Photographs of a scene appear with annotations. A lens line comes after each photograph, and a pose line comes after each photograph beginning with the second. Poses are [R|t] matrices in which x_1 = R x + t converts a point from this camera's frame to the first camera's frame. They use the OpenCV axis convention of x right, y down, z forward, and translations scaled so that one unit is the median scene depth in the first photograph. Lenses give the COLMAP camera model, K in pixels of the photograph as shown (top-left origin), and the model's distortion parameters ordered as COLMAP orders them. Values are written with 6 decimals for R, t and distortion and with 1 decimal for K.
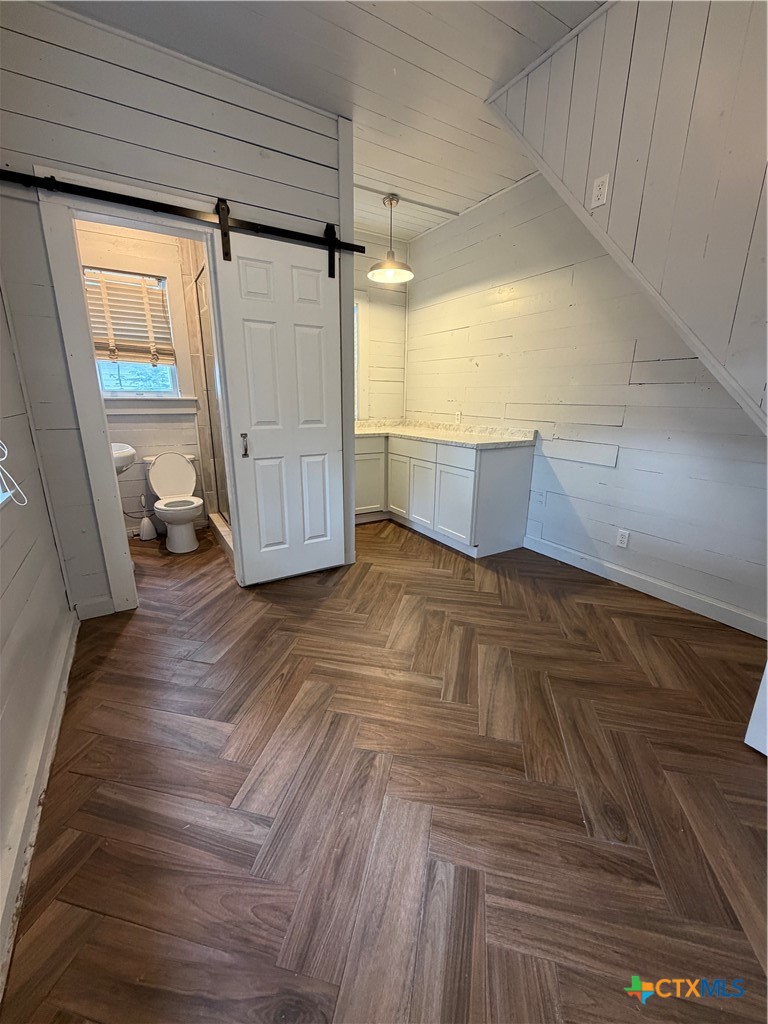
lens RADIAL K [[409.1, 0, 388.3], [0, 409.1, 510.7], [0, 0, 1]] dist [0.007501, -0.001698]
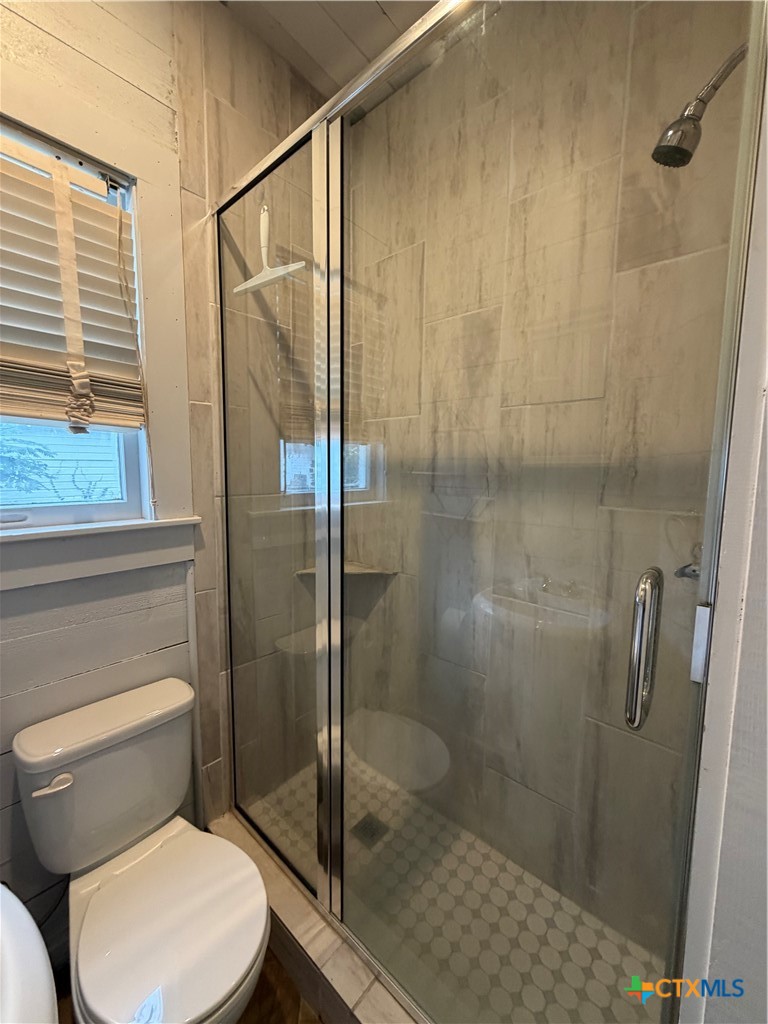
lens RADIAL K [[409.1, 0, 377.9], [0, 409.1, 508.9], [0, 0, 1]] dist [0.007501, -0.001698]
pose [[0.954643, -0.031738, 0.296056, -0.445758], [0.077777, 0.986362, -0.145054, -0.229917], [-0.287414, 0.161501, 0.944092, 0.648264]]
